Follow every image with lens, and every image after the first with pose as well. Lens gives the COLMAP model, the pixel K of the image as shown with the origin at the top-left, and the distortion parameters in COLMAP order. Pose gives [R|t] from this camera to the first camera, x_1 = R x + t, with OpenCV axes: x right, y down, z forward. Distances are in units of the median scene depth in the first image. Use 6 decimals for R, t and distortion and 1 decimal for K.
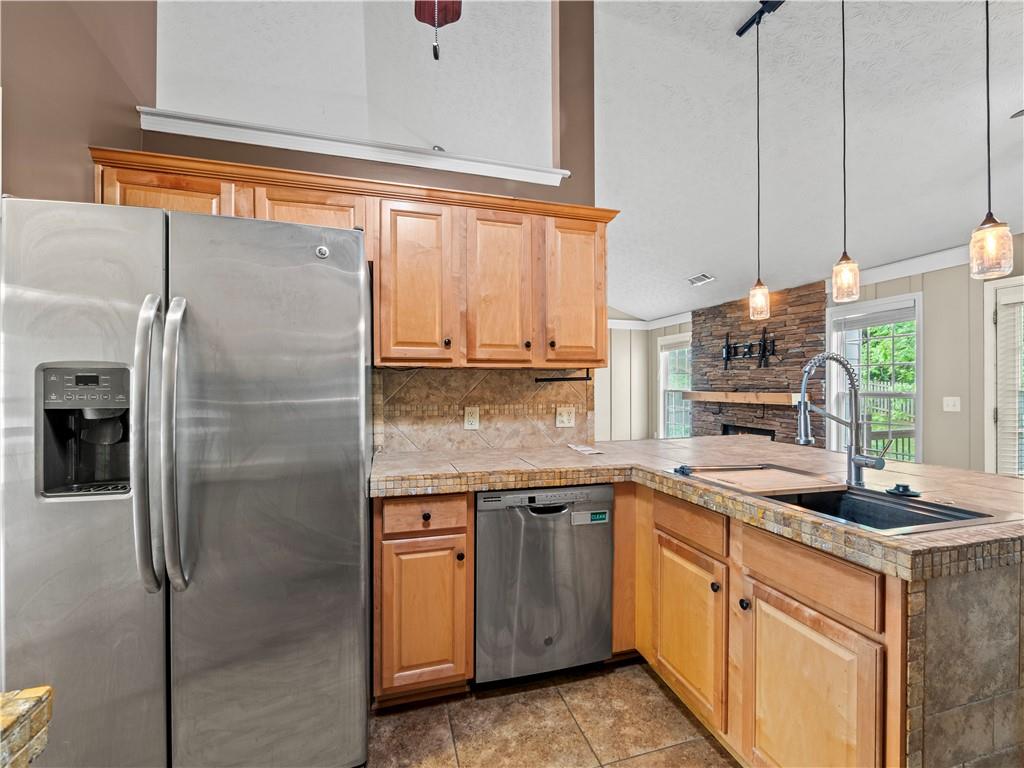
lens RADIAL K [[435.0, 0, 506.9], [0, 435.0, 386.0], [0, 0, 1]] dist [-0.006860, -0.000299]
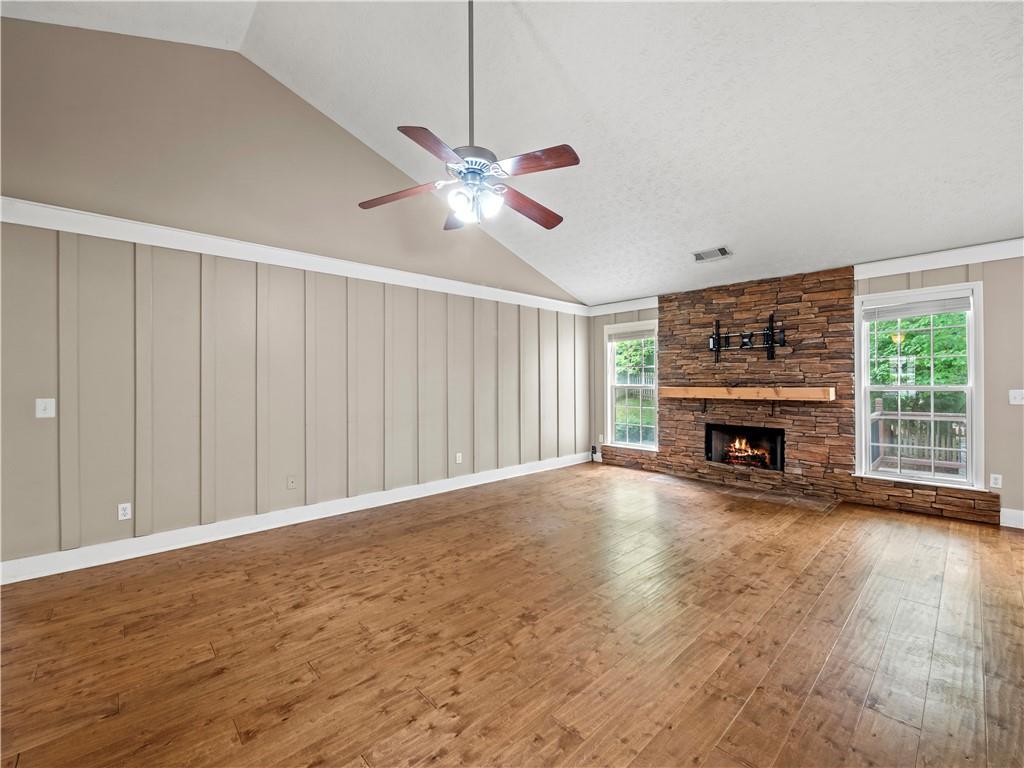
lens RADIAL K [[435.0, 0, 507.3], [0, 435.0, 381.8], [0, 0, 1]] dist [-0.006860, -0.000299]
pose [[0.896175, -0.005125, 0.443672, -0.285457], [0.005972, 0.999982, -0.000512, 0.000783], [-0.443661, 0.003109, 0.896189, 0.411023]]
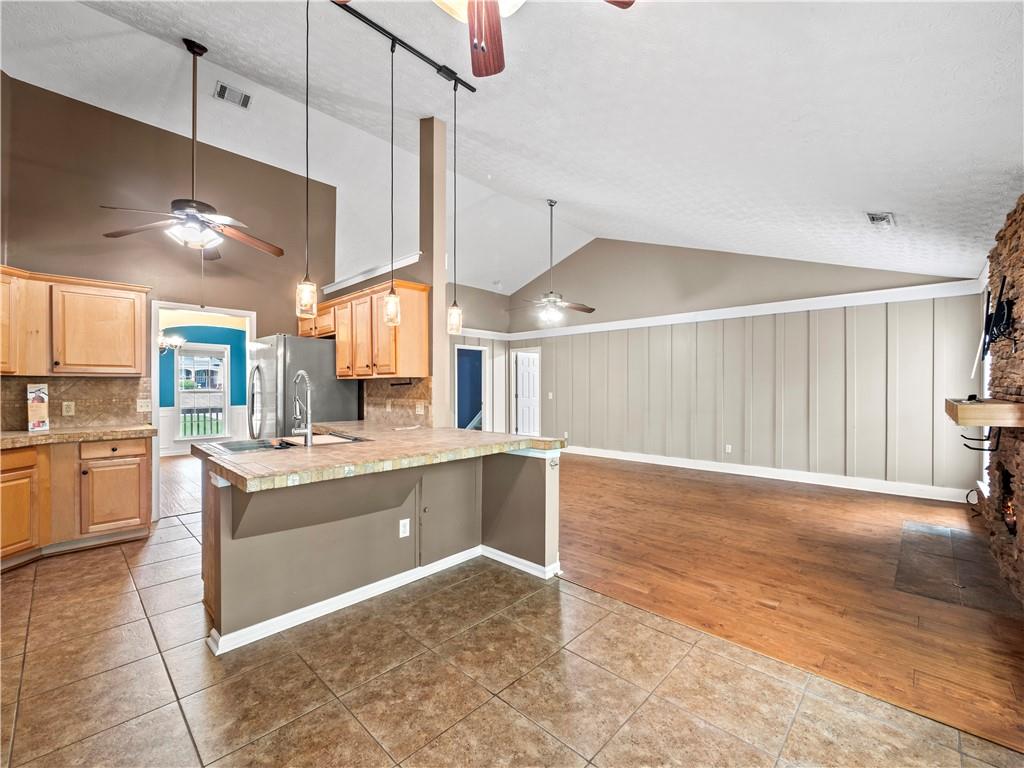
lens RADIAL K [[435.0, 0, 510.2], [0, 435.0, 386.1], [0, 0, 1]] dist [-0.006860, -0.000299]
pose [[0.492039, -0.003117, -0.870568, 0.708075], [0.000851, 0.999995, -0.003099, -0.000727], [0.870573, 0.000784, 0.492039, 0.219518]]
